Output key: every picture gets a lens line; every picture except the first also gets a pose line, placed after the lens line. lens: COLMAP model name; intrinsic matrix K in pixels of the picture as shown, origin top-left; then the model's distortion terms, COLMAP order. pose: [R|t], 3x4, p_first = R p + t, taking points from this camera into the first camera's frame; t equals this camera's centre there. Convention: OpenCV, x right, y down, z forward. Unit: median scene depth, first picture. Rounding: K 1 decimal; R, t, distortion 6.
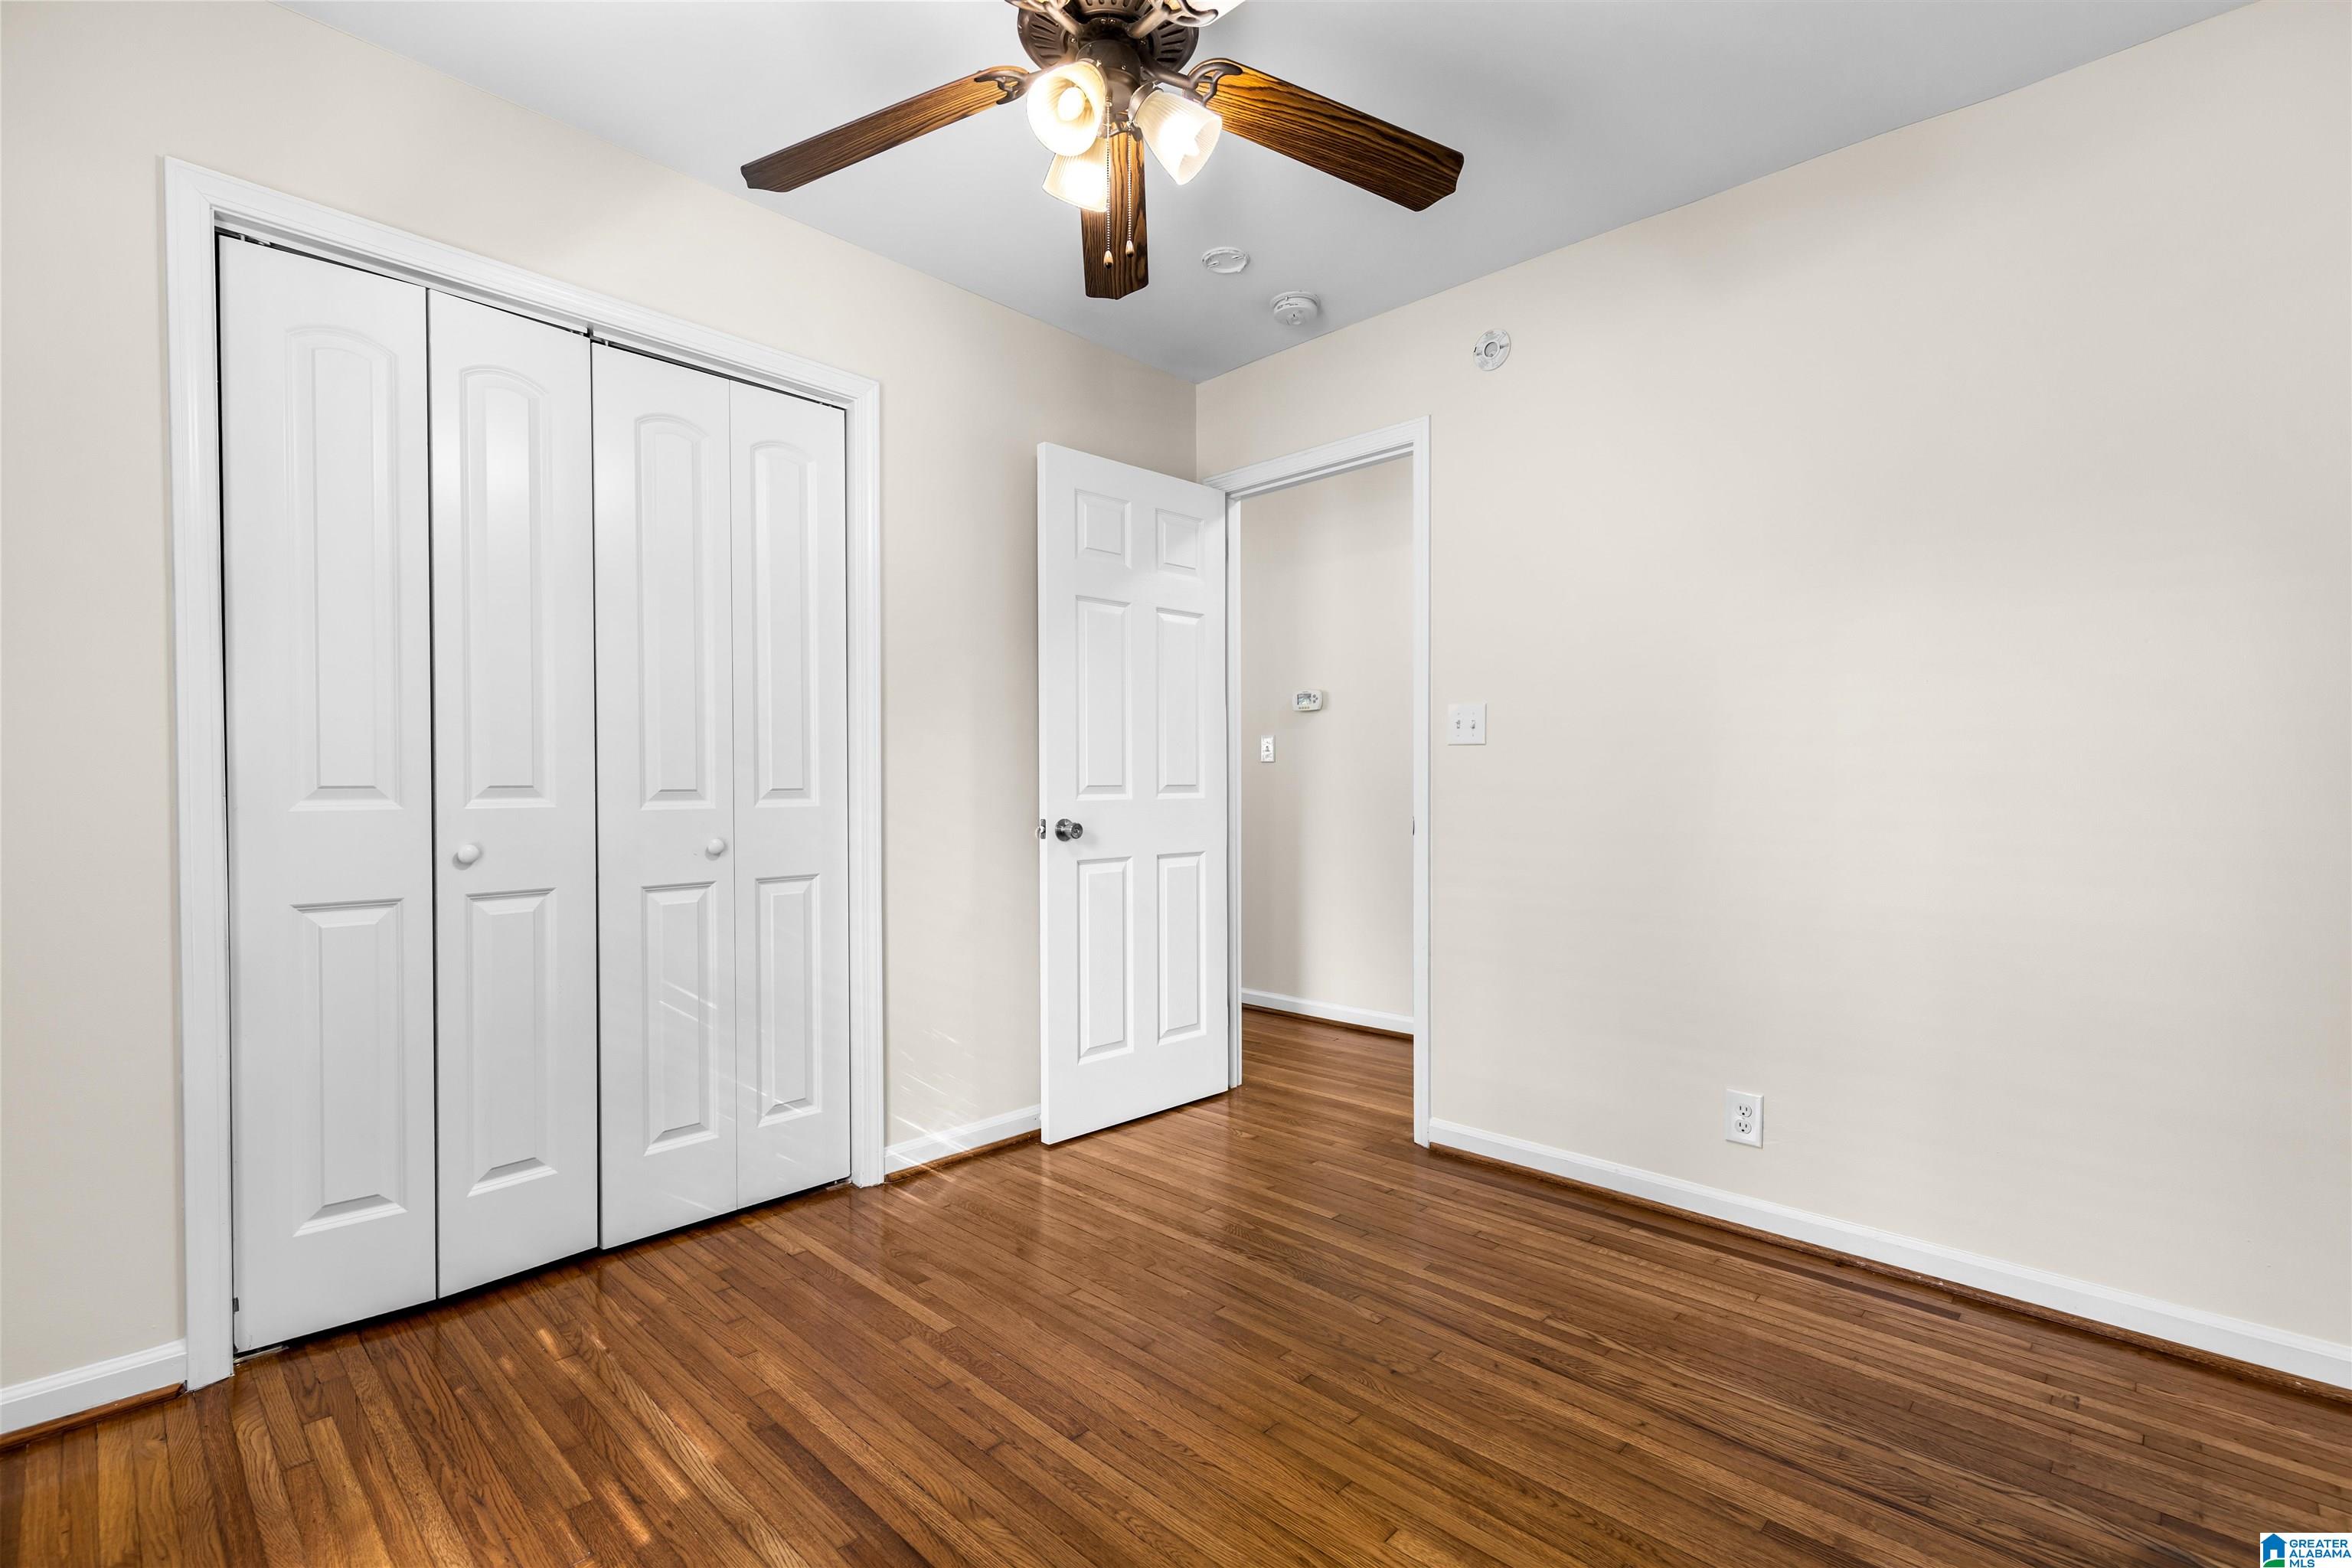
lens RADIAL K [[1068.7, 0, 1184.5], [0, 1068.7, 796.2], [0, 0, 1]] dist [0.002583, 0.000122]
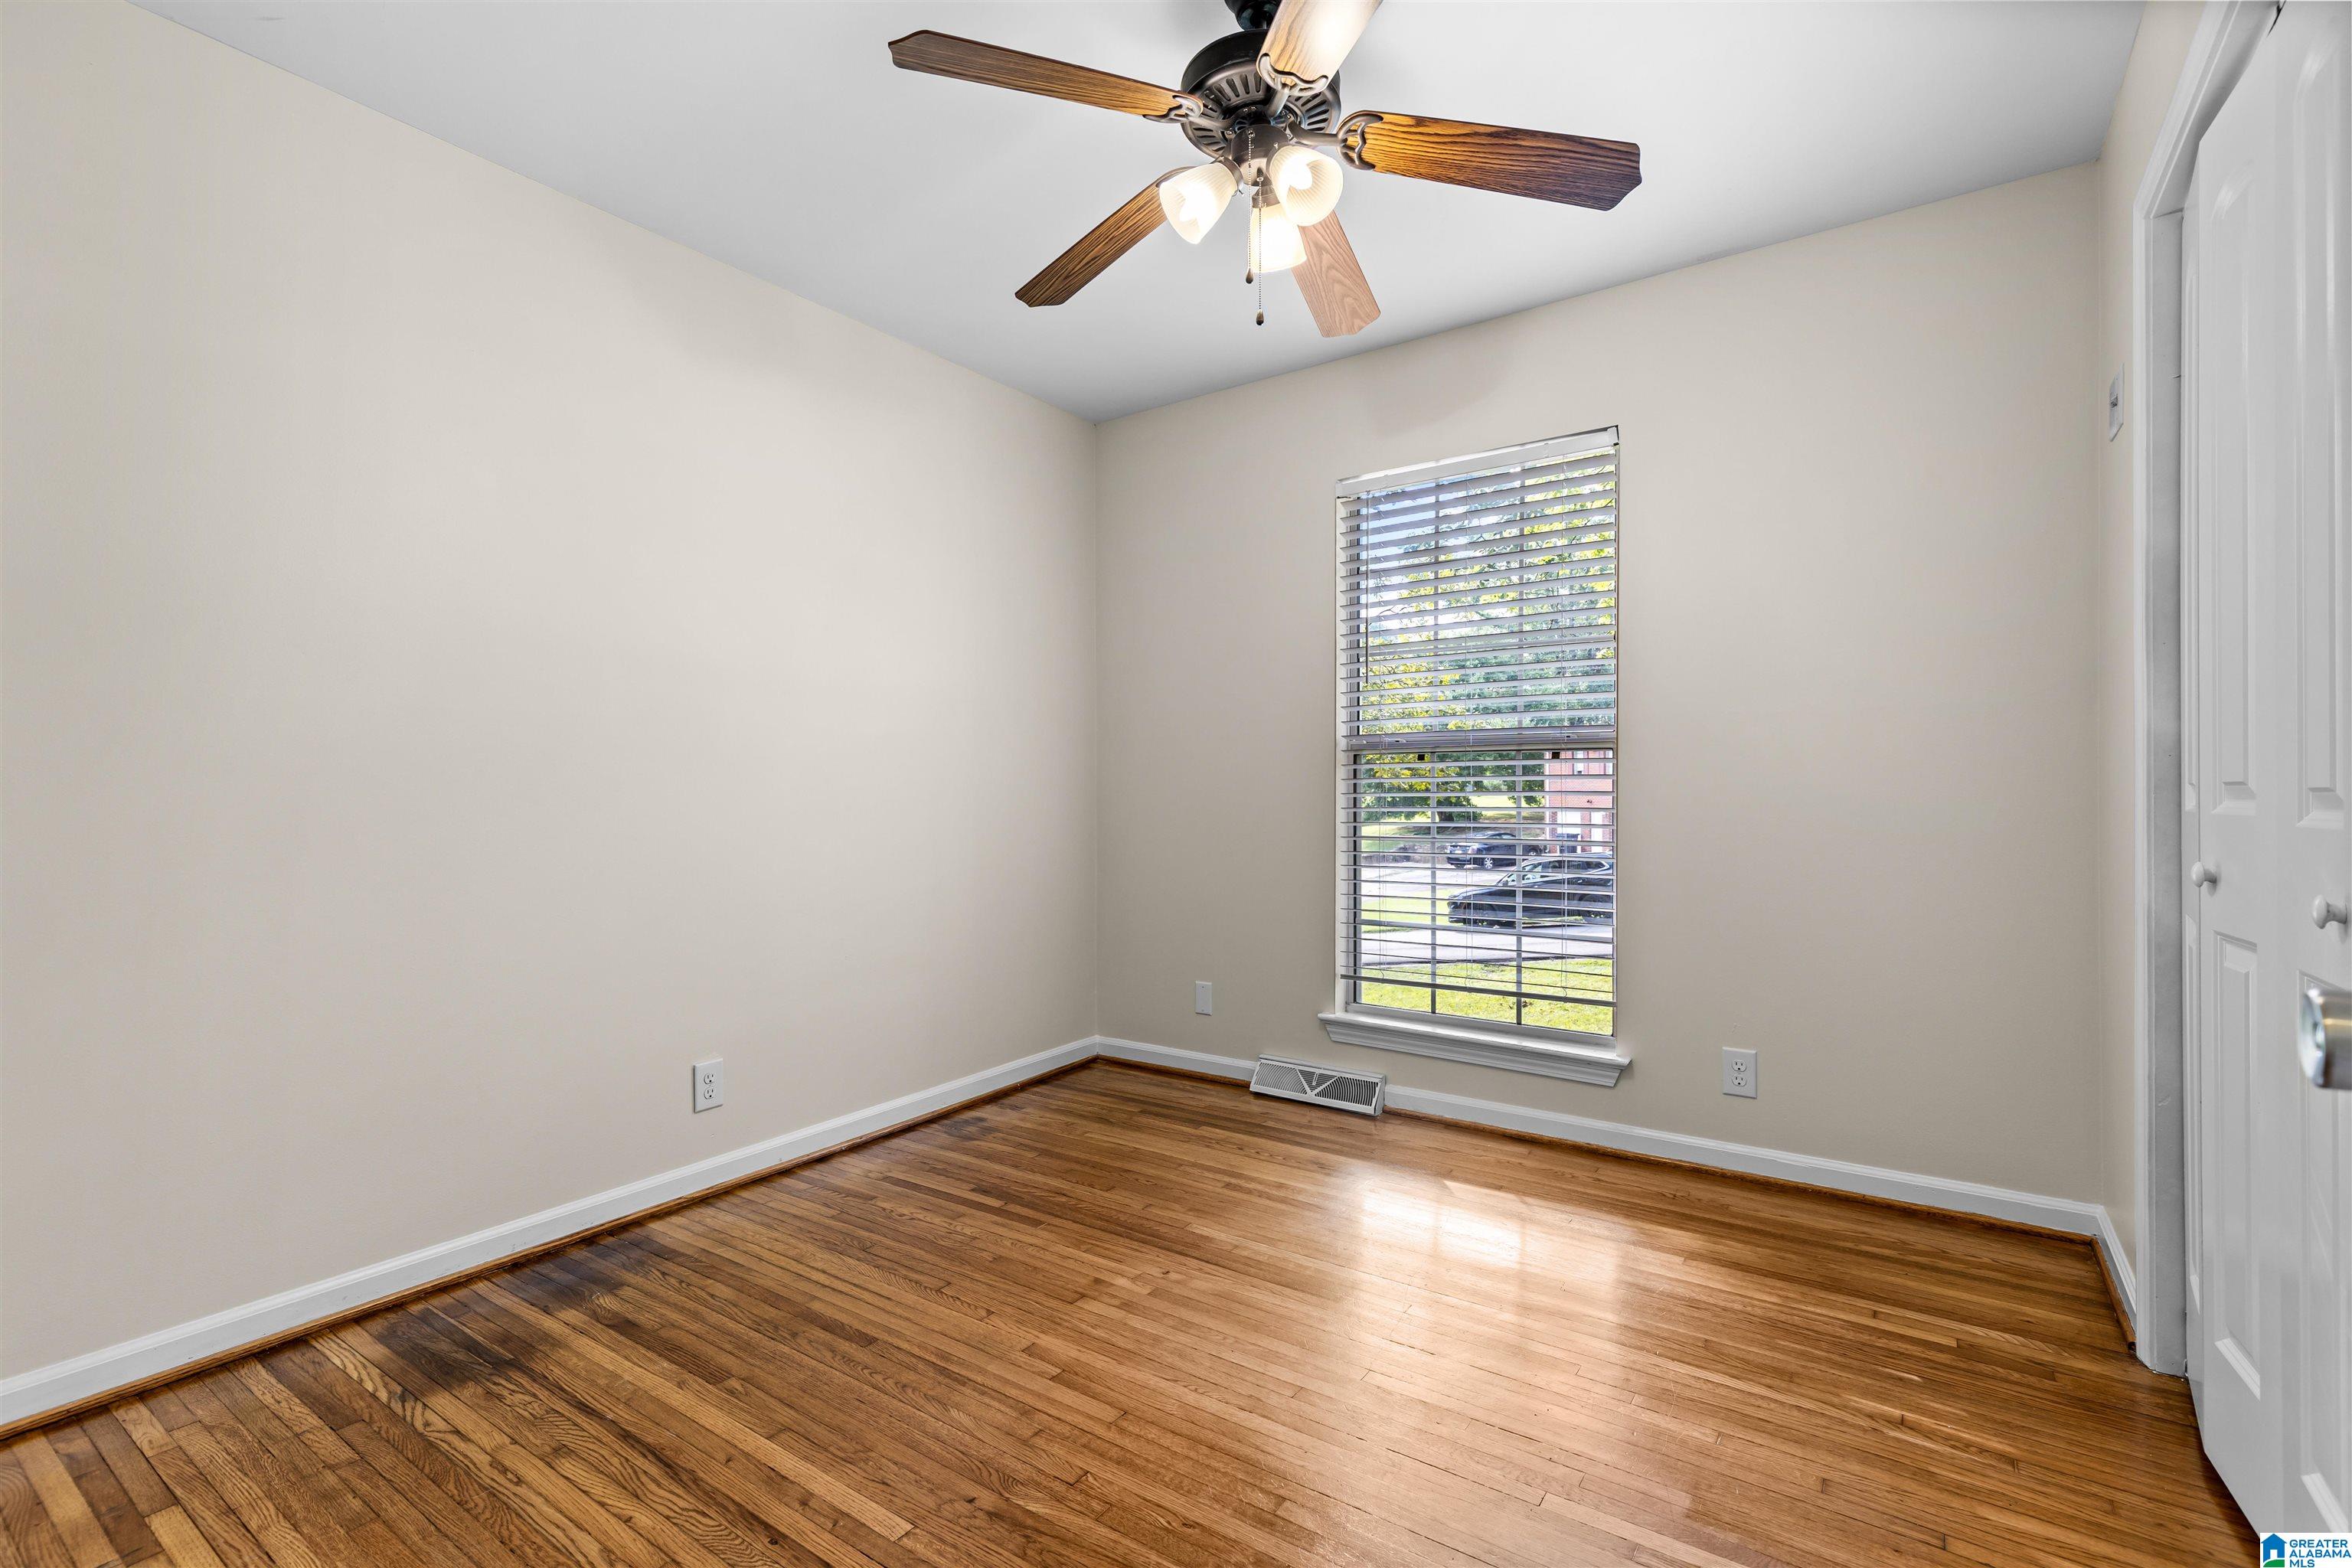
lens RADIAL K [[1068.7, 0, 1173.7], [0, 1068.7, 791.7], [0, 0, 1]] dist [0.002583, 0.000122]
pose [[-0.989950, 0.002309, -0.141399, 0.175490], [0.001820, 0.999992, 0.003588, -0.008702], [0.141406, 0.003294, -0.989946, 2.048028]]
